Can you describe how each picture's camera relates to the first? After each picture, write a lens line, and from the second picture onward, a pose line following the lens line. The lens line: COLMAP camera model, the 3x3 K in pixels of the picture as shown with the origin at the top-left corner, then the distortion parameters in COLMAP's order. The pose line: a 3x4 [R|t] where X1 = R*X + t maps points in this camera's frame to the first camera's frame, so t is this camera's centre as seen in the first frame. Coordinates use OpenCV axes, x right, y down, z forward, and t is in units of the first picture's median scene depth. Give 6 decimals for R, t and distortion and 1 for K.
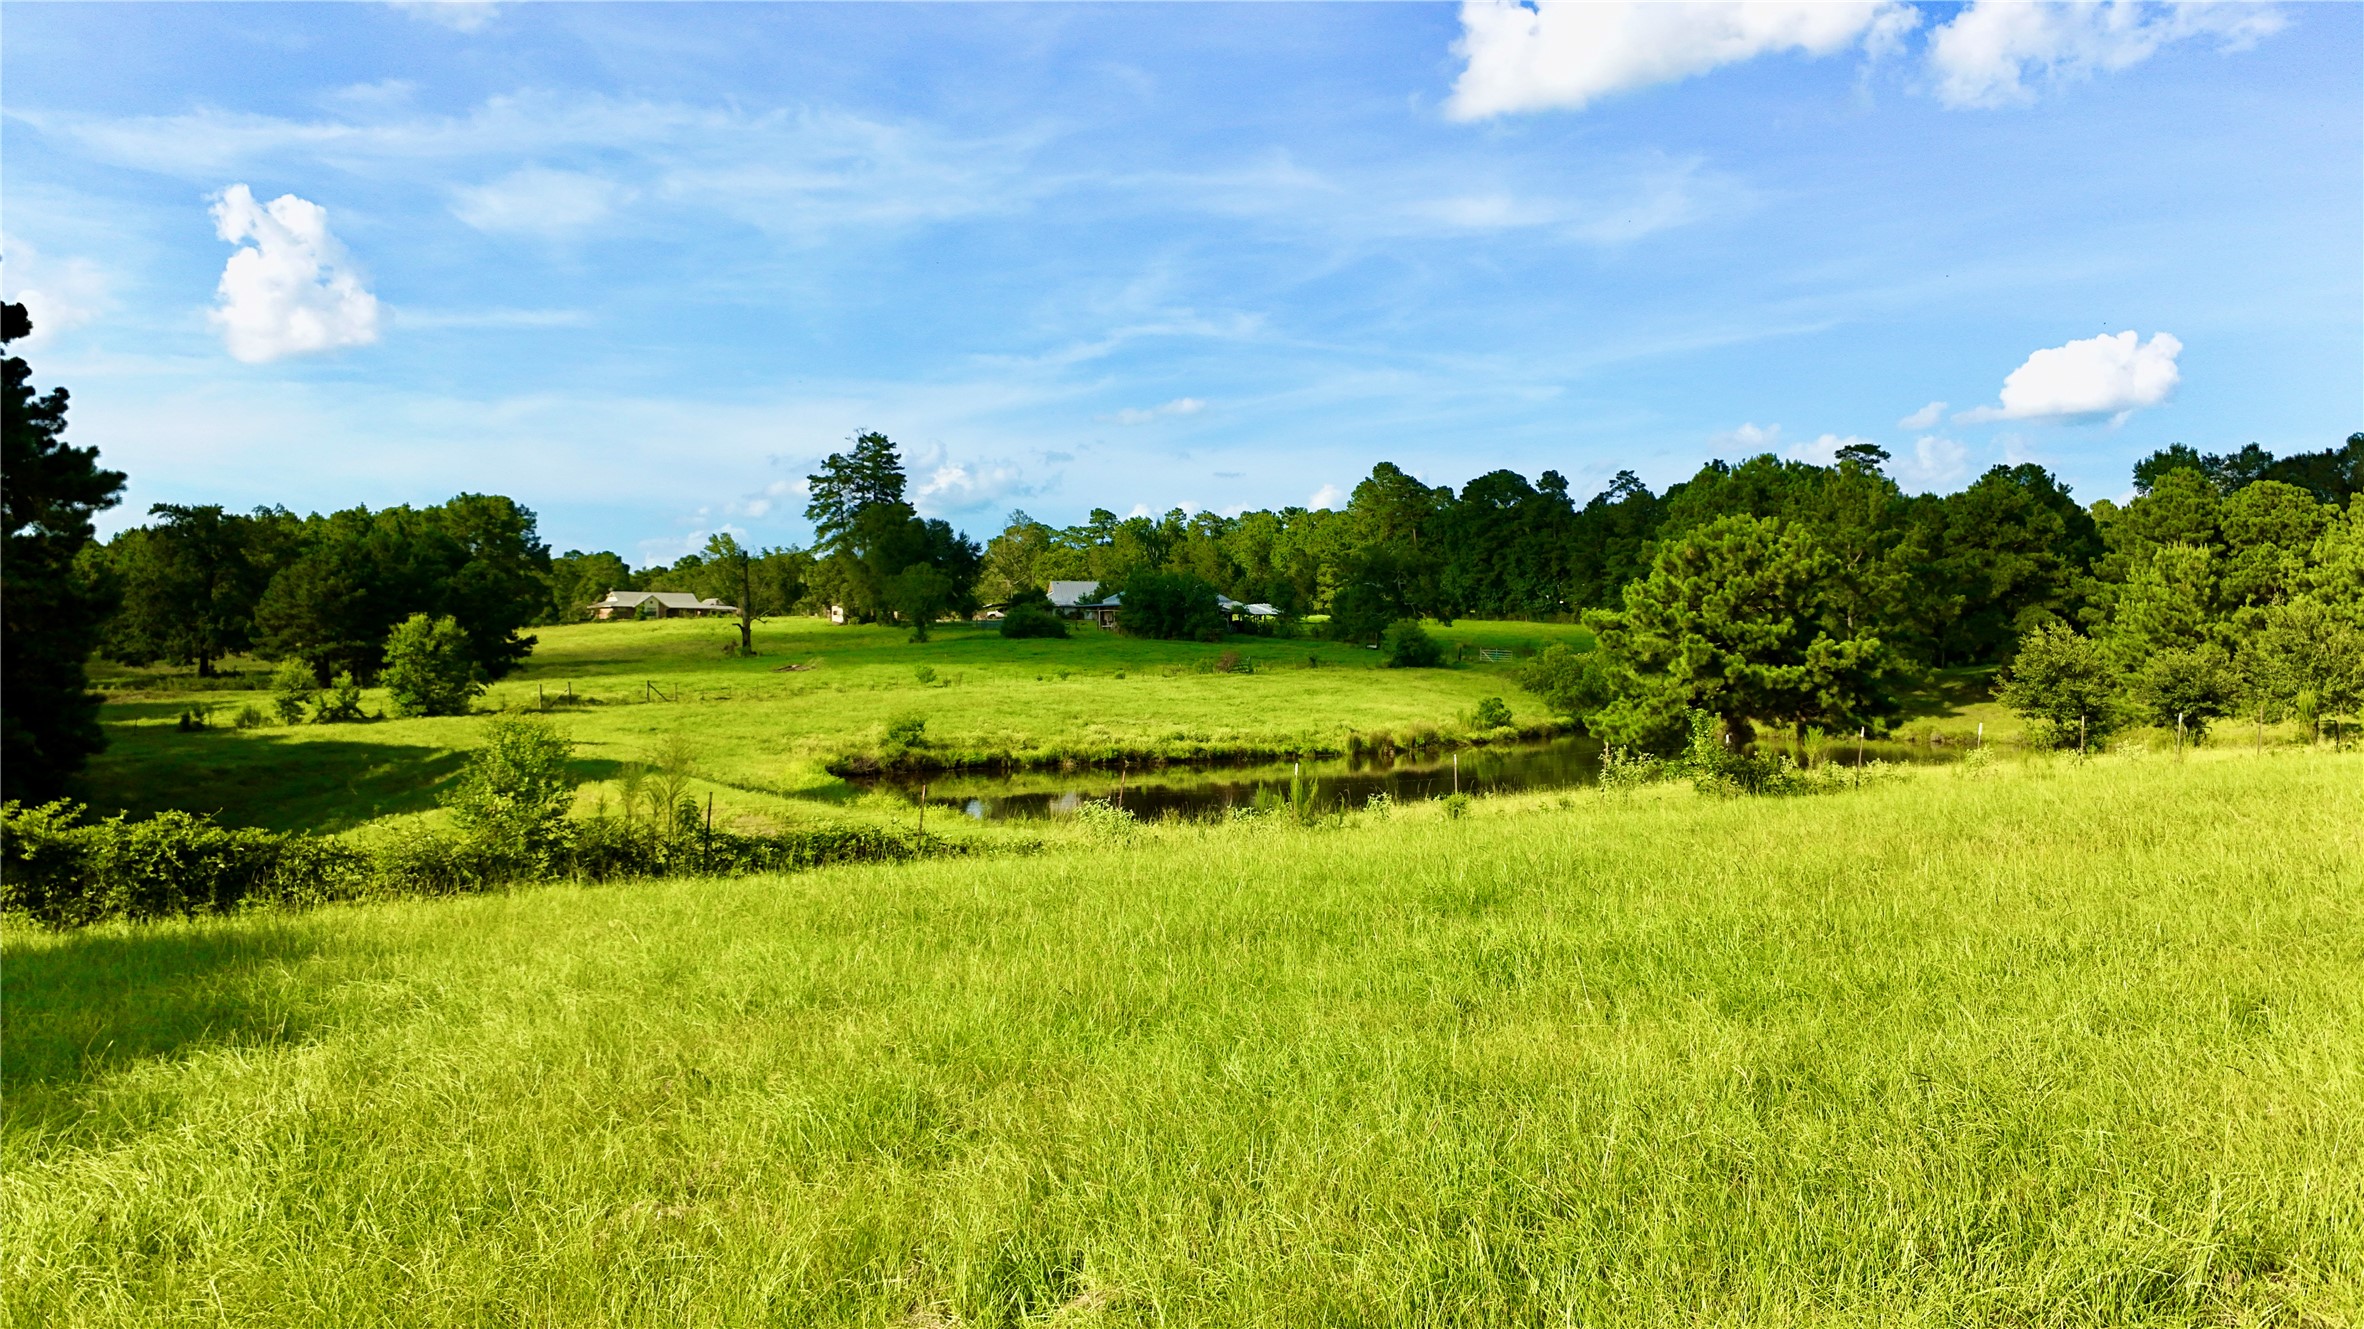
lens RADIAL K [[1764.6, 0, 1180.6], [0, 1764.6, 626.2], [0, 0, 1]] dist [-0.026322, -0.012681]
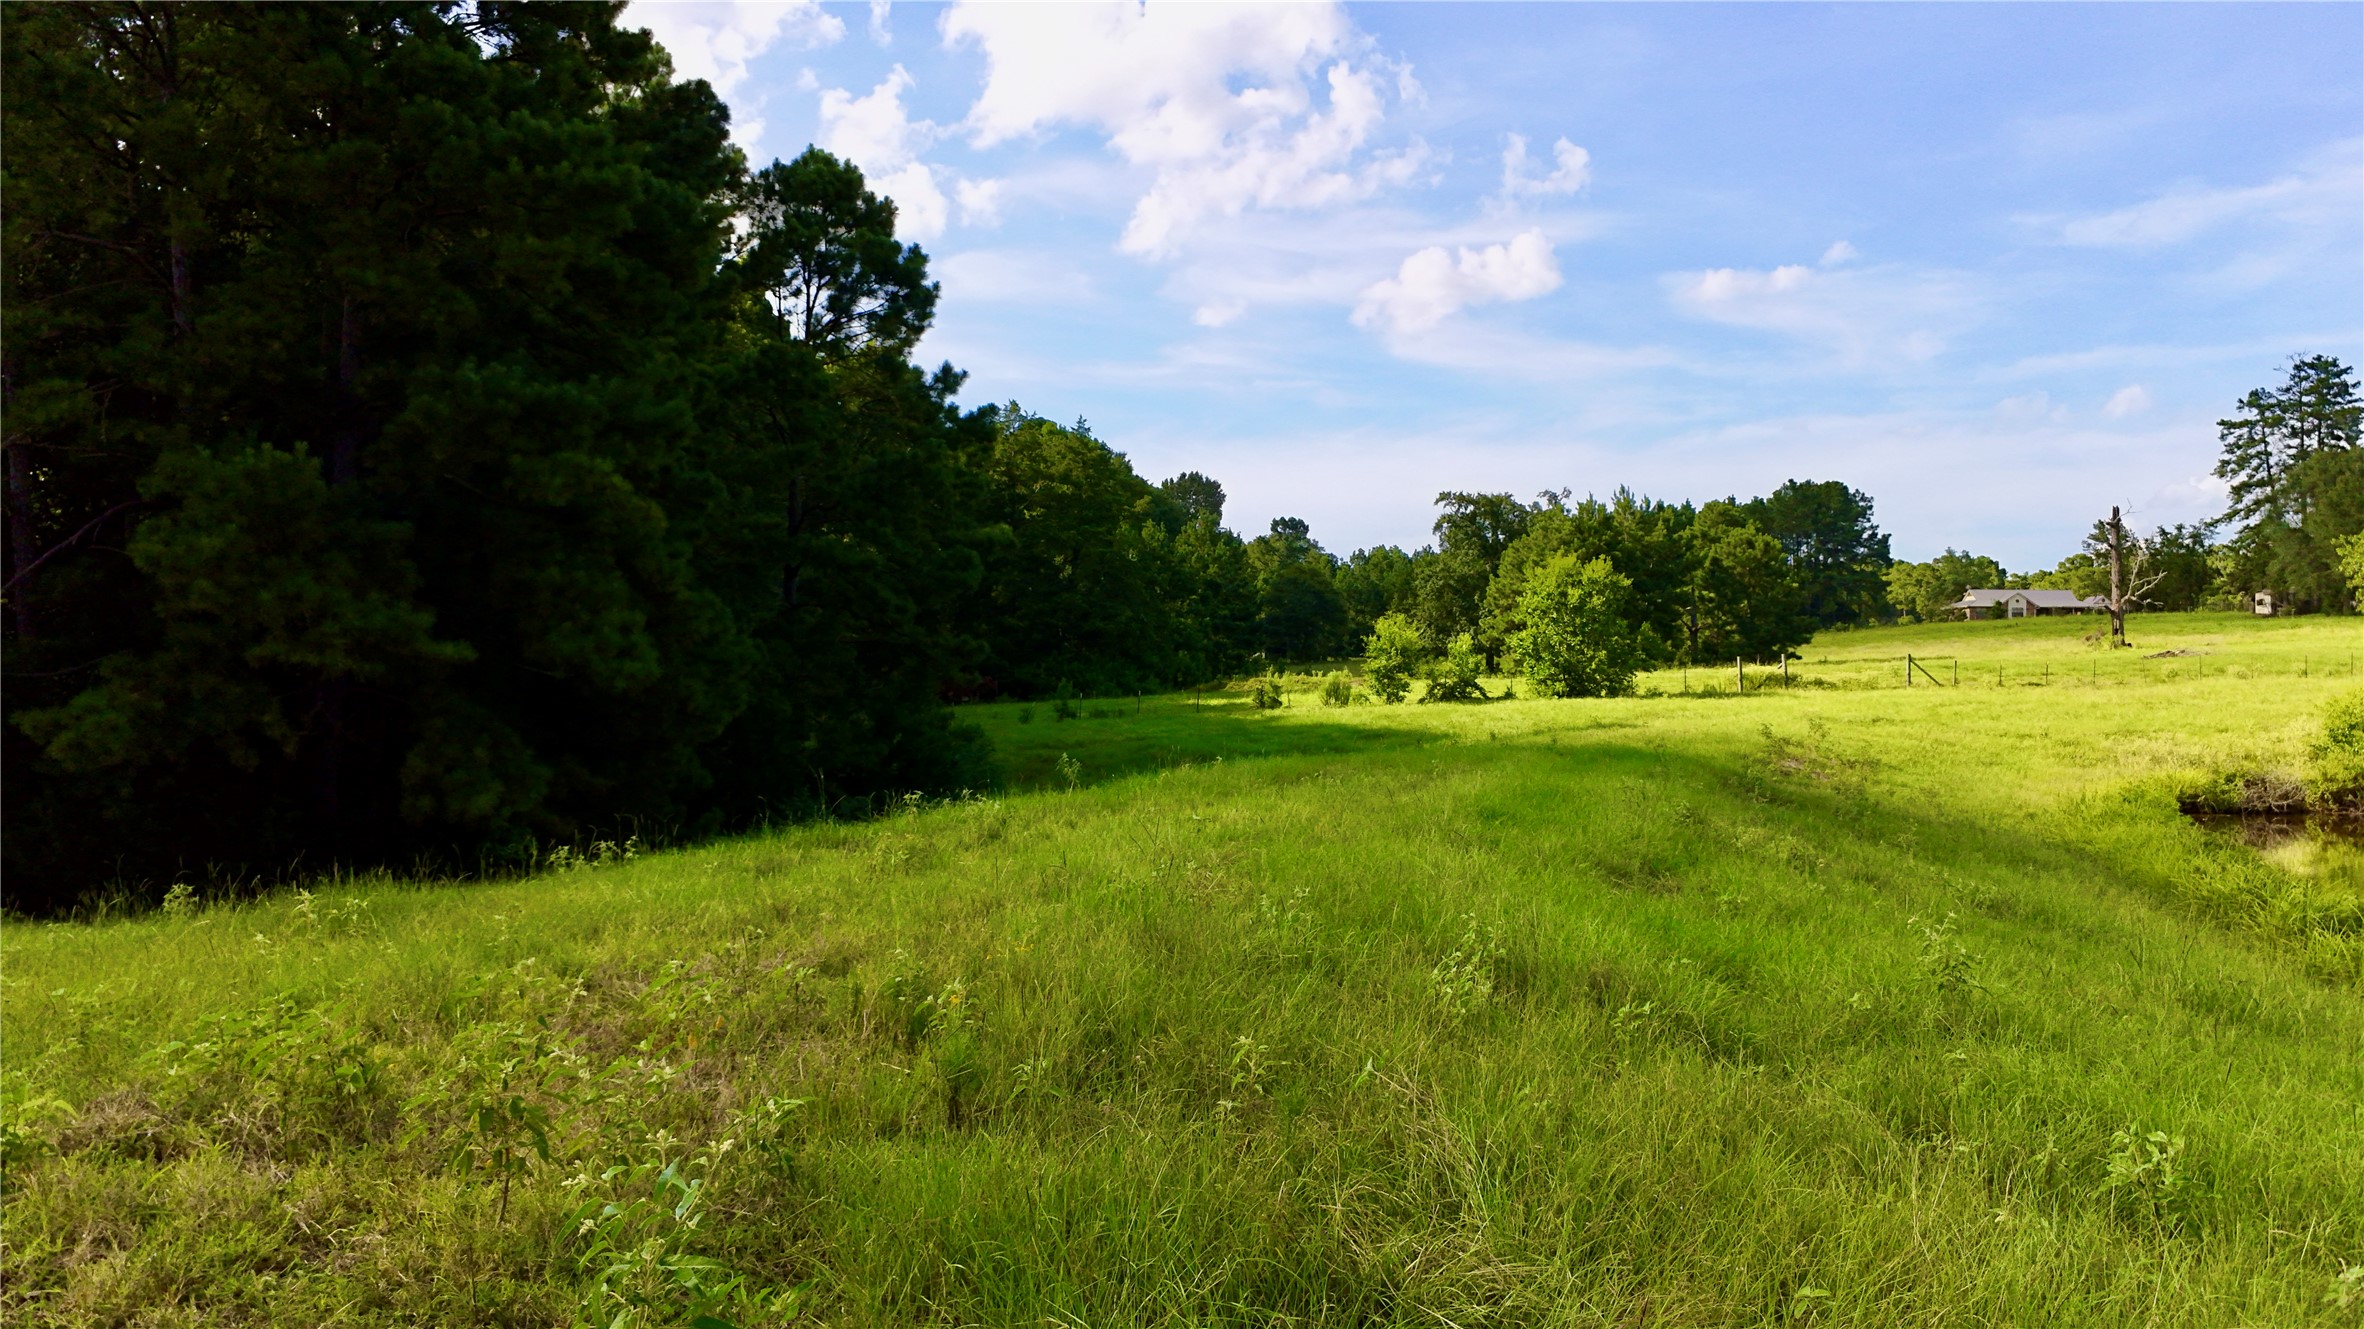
lens RADIAL K [[1764.6, 0, 1187.1], [0, 1764.6, 664.8], [0, 0, 1]] dist [-0.026322, -0.012681]
pose [[0.730389, -0.000086, -0.683032, -0.022401], [0.005333, 0.999970, 0.005578, 0.012785], [0.683011, -0.007717, 0.730368, 0.145271]]
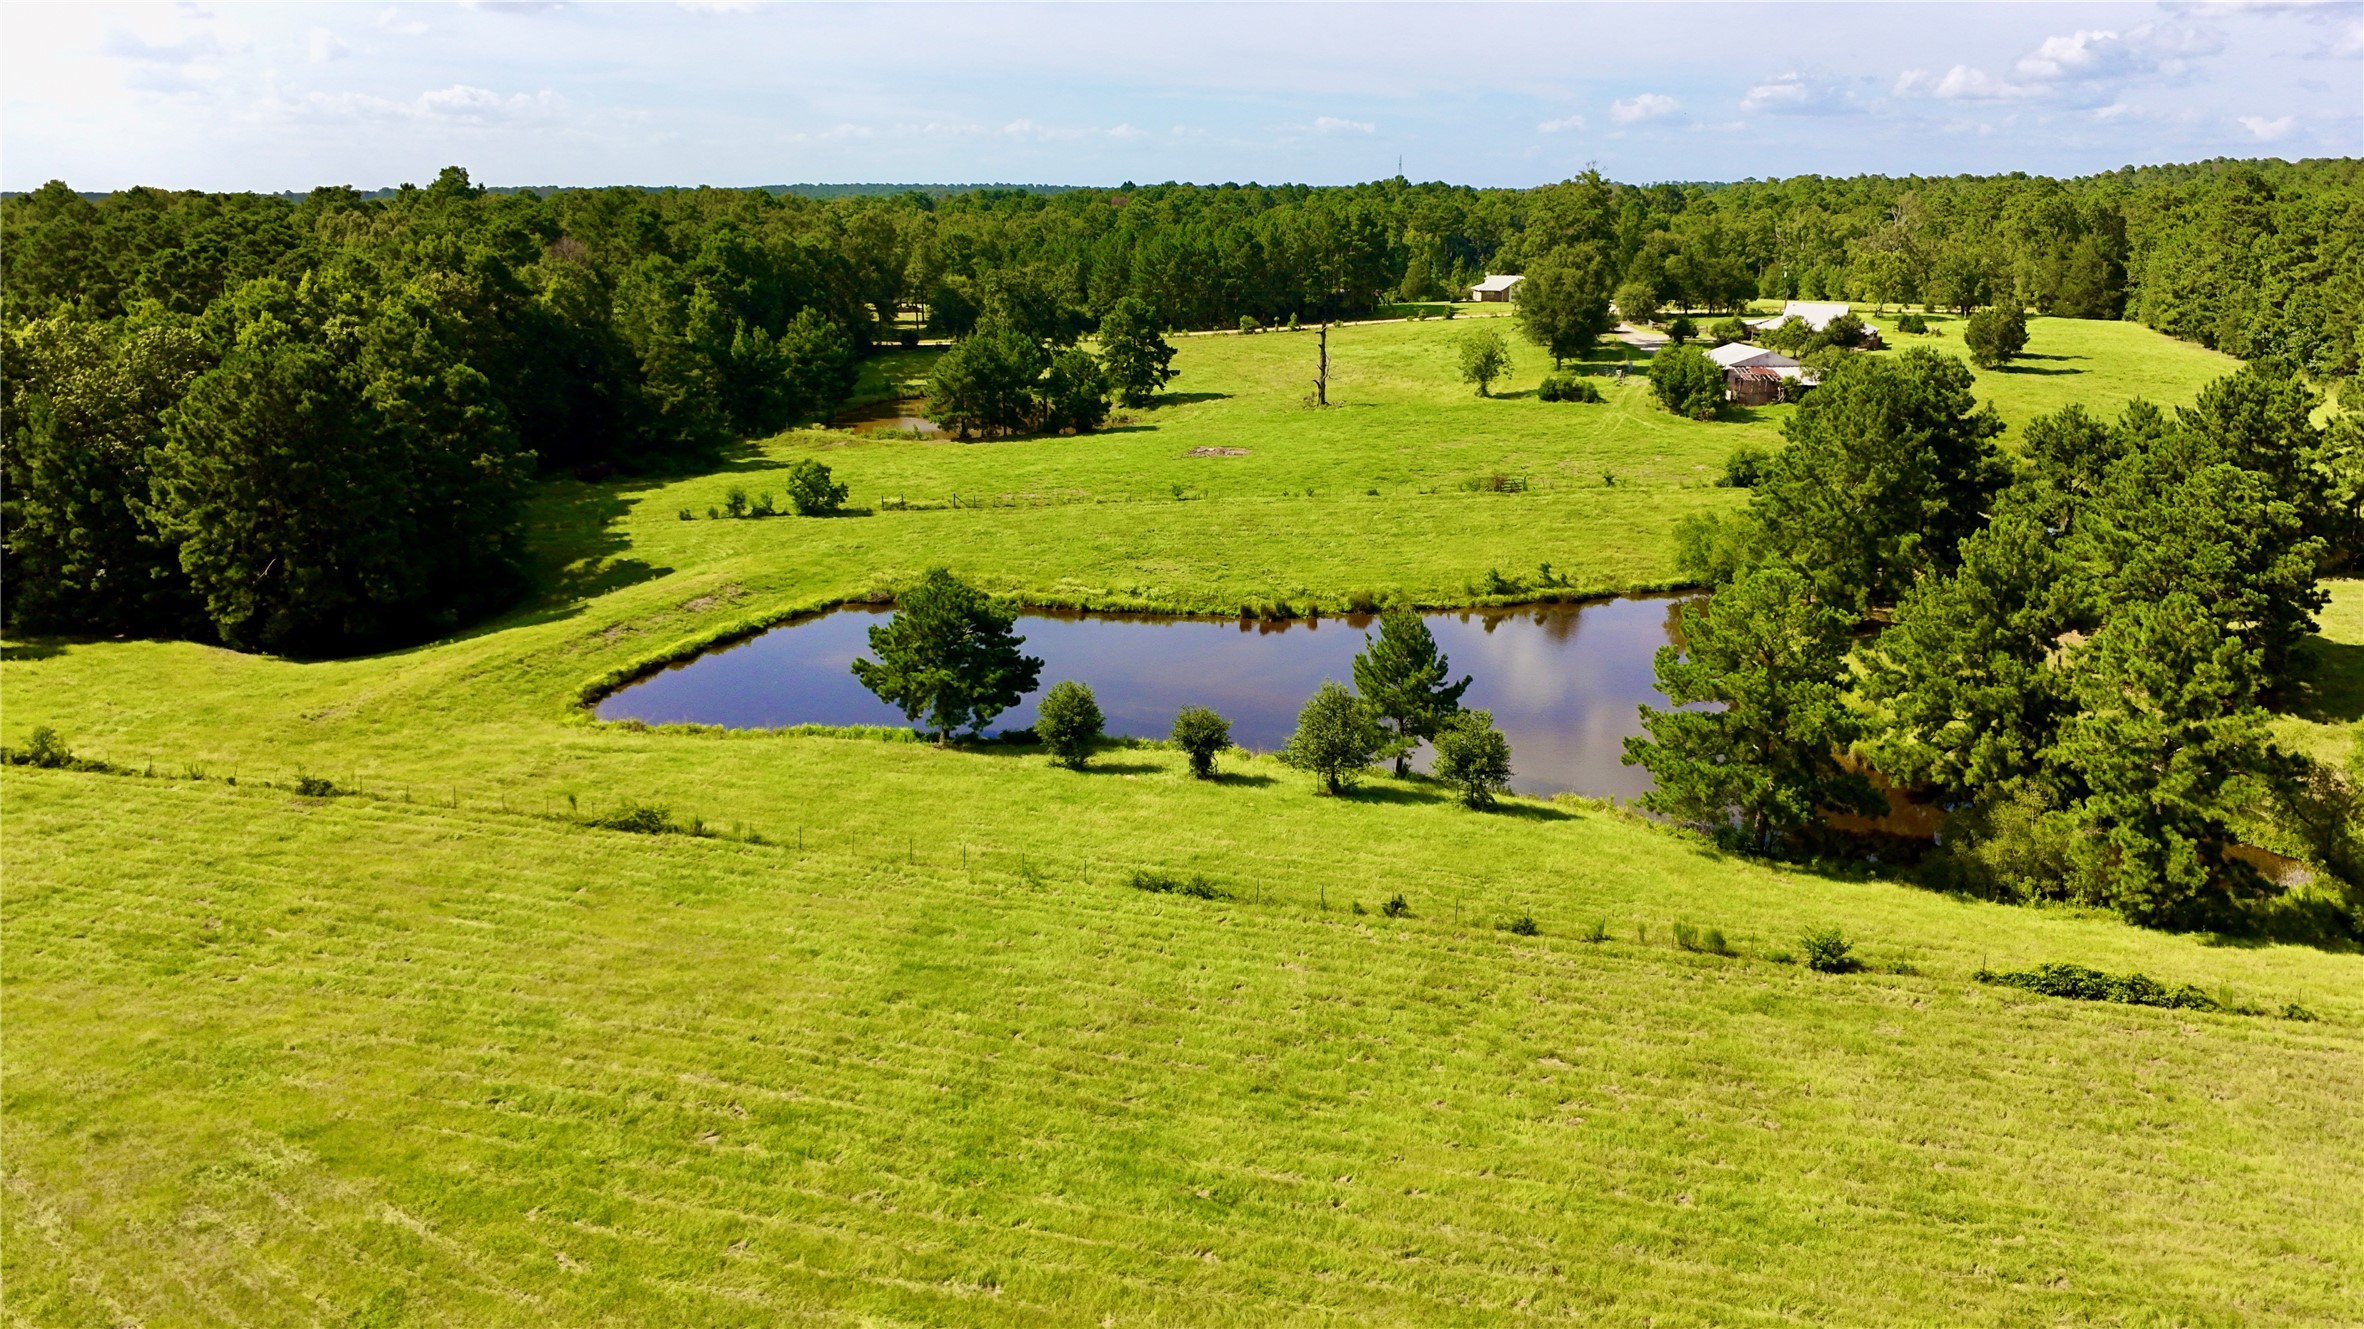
lens RADIAL K [[1764.6, 0, 1170.2], [0, 1764.6, 660.5], [0, 0, 1]] dist [-0.026322, -0.012681]
pose [[0.748654, 0.177510, -0.638754, 0.381136], [-0.000460, 0.963626, 0.267252, -0.107435], [0.662960, -0.199786, 0.721505, -0.021521]]
